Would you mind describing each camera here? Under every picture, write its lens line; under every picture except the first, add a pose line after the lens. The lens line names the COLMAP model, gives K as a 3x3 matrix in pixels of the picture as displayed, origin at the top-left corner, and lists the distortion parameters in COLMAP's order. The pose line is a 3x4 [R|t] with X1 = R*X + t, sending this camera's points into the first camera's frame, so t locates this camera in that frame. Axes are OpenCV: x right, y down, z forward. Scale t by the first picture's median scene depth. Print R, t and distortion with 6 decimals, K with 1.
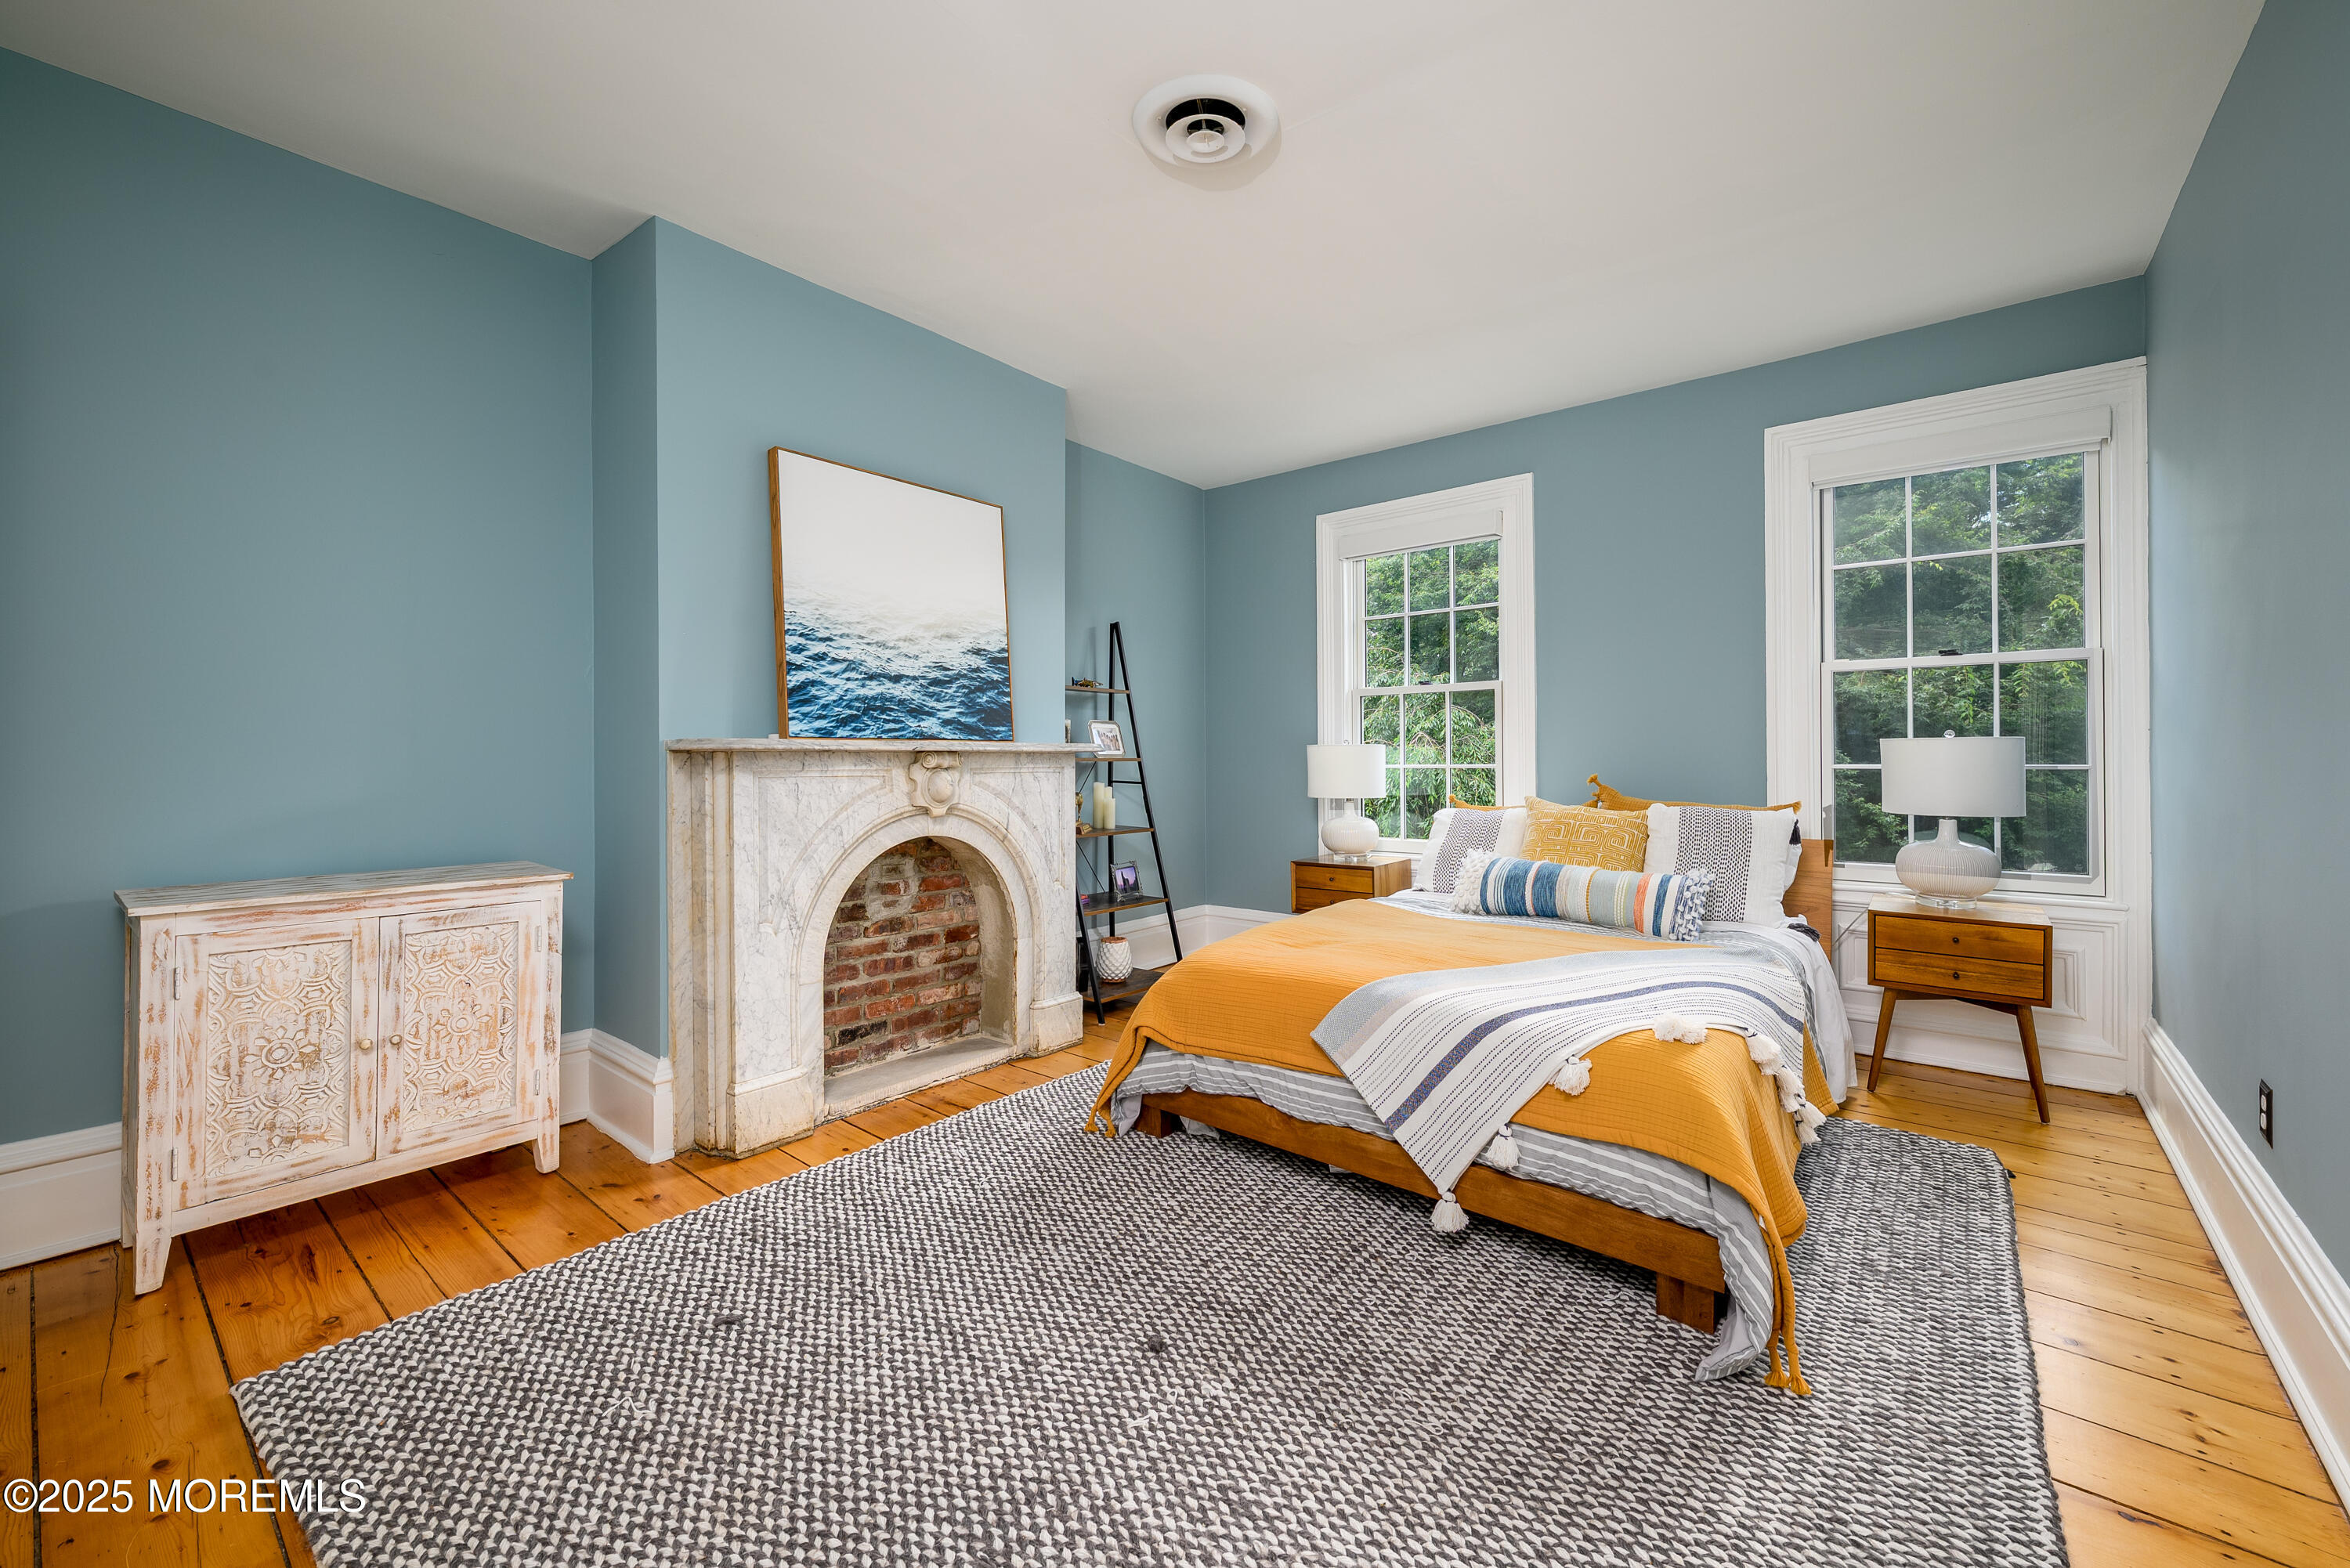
lens RADIAL K [[929.1, 0, 1175.0], [0, 929.1, 784.0], [0, 0, 1]] dist [-0.000330, -0.000049]
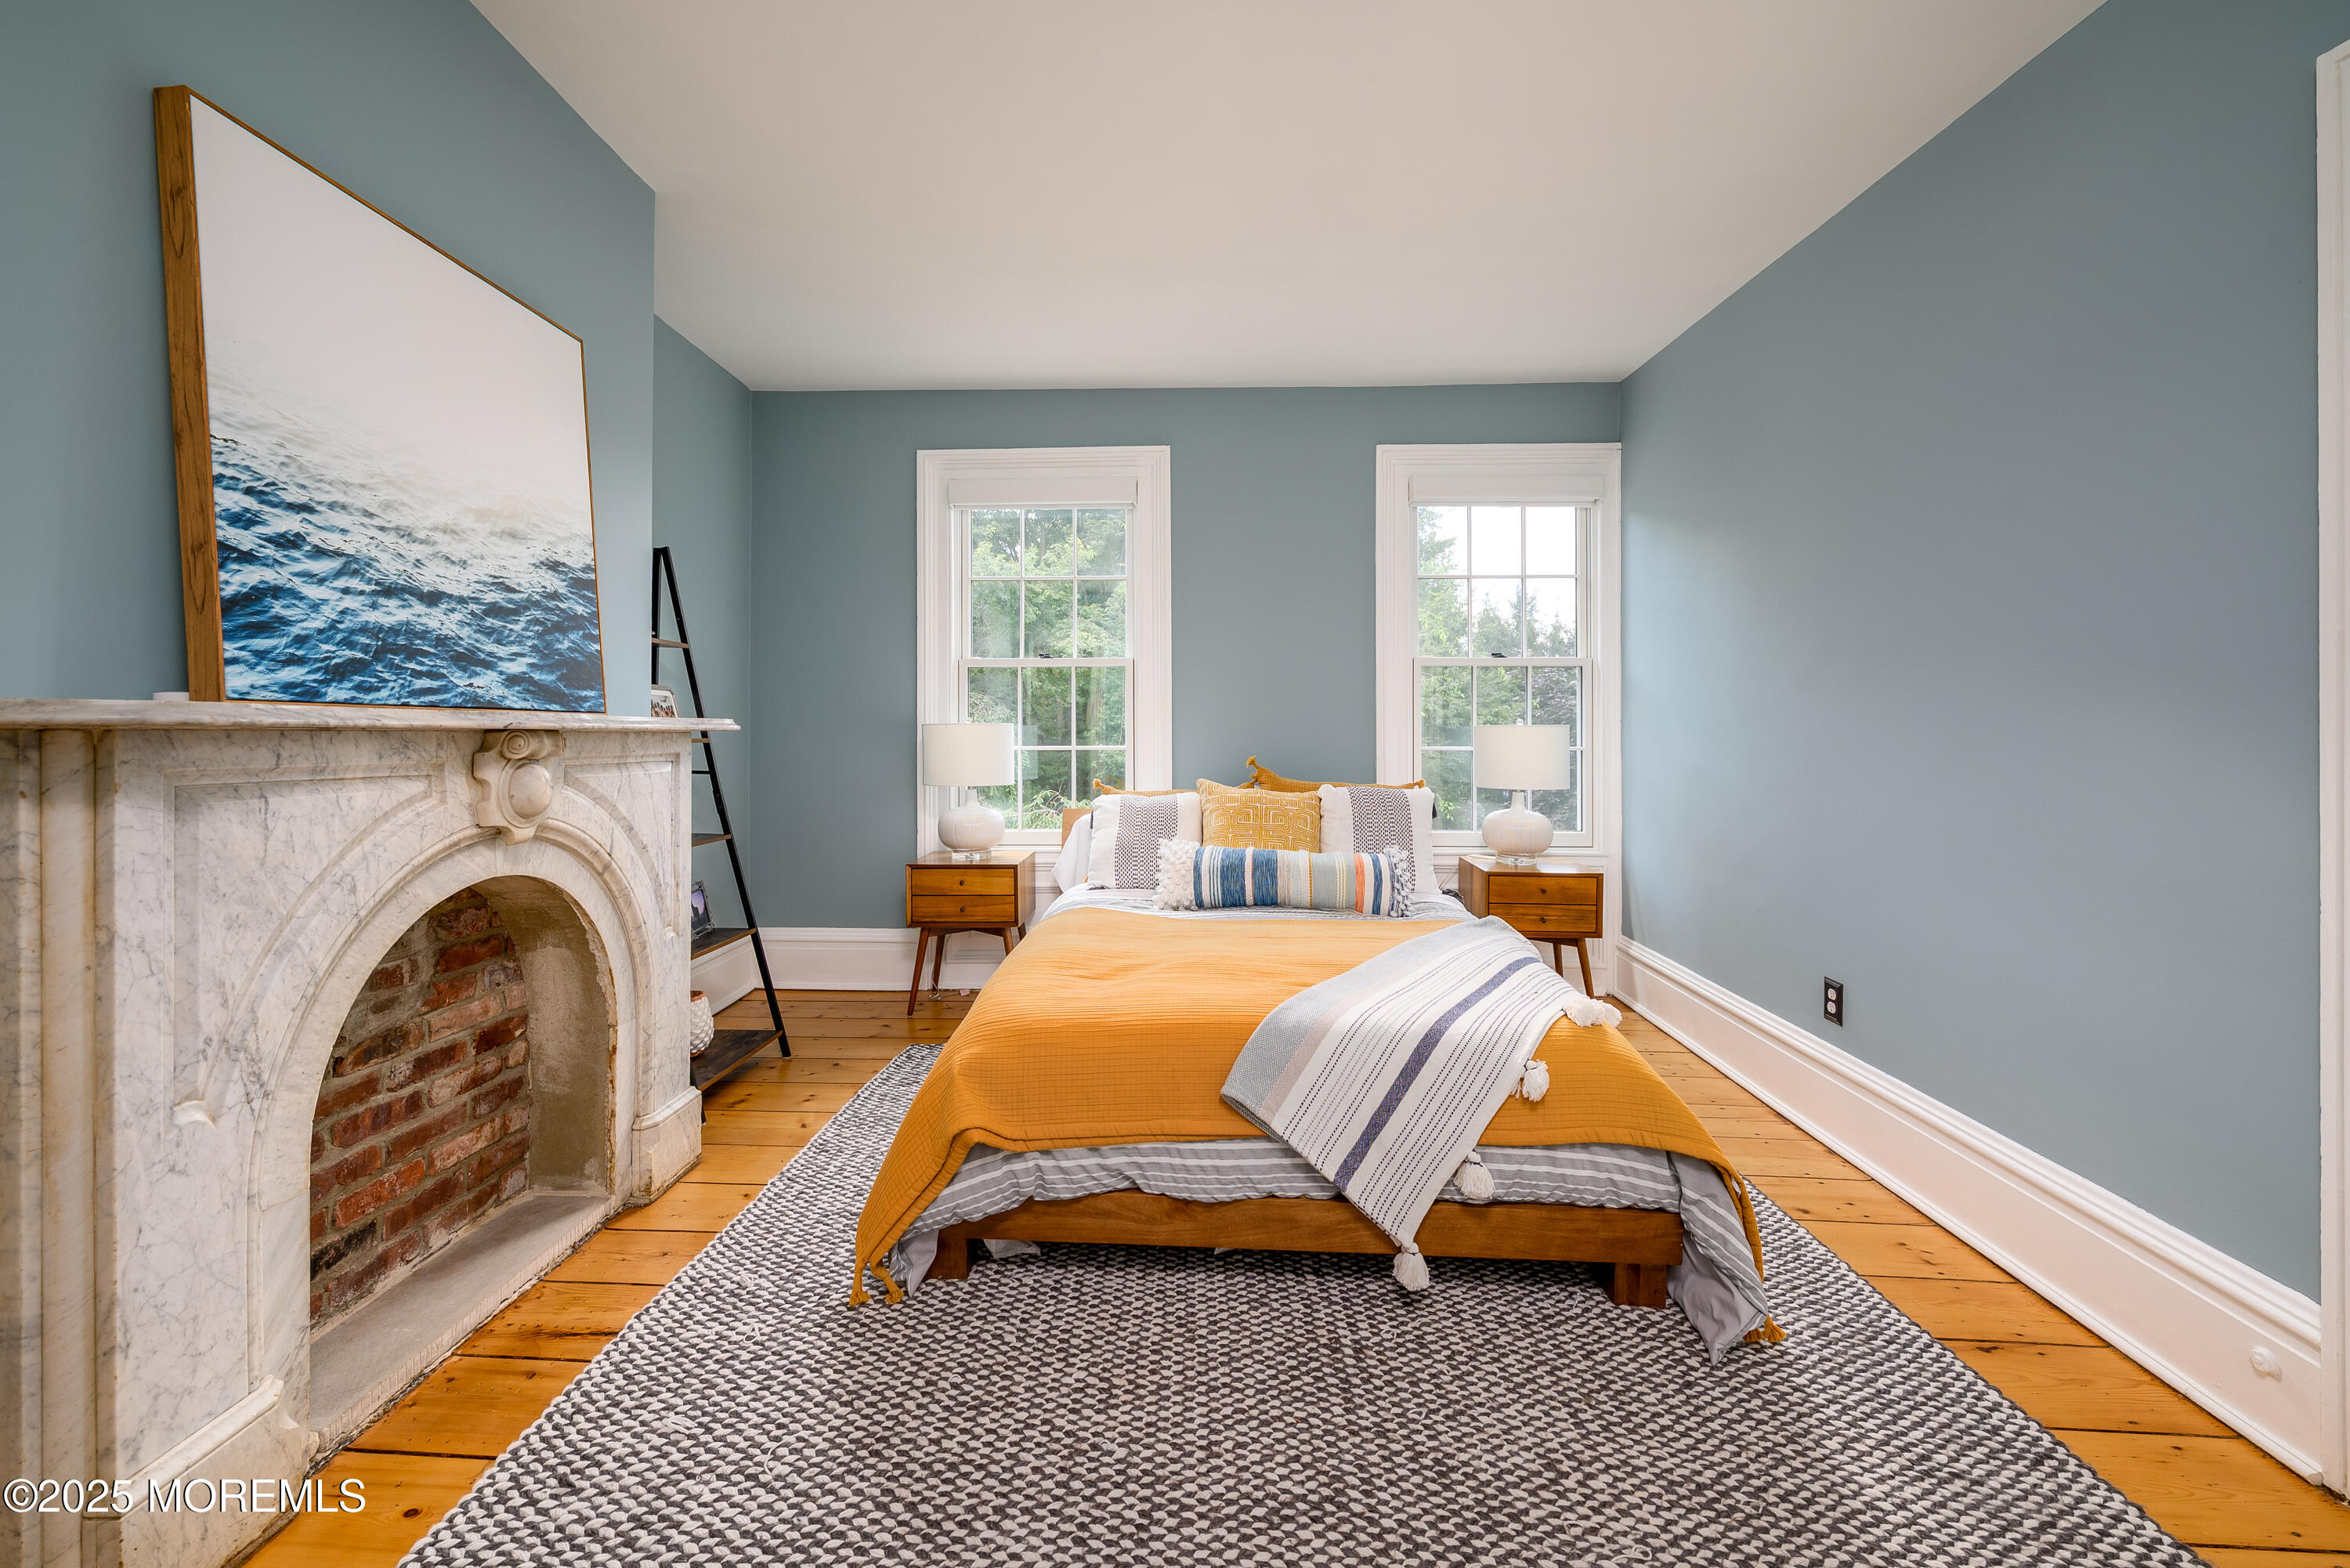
lens RADIAL K [[951.8, 0, 1171.5], [0, 951.8, 747.2], [0, 0, 1]] dist [-0.000324, -0.000089]
pose [[0.799574, -0.003579, 0.600558, -0.297043], [0.012131, 0.999874, -0.010193, -0.013789], [-0.600446, 0.015435, 0.799517, 0.291685]]
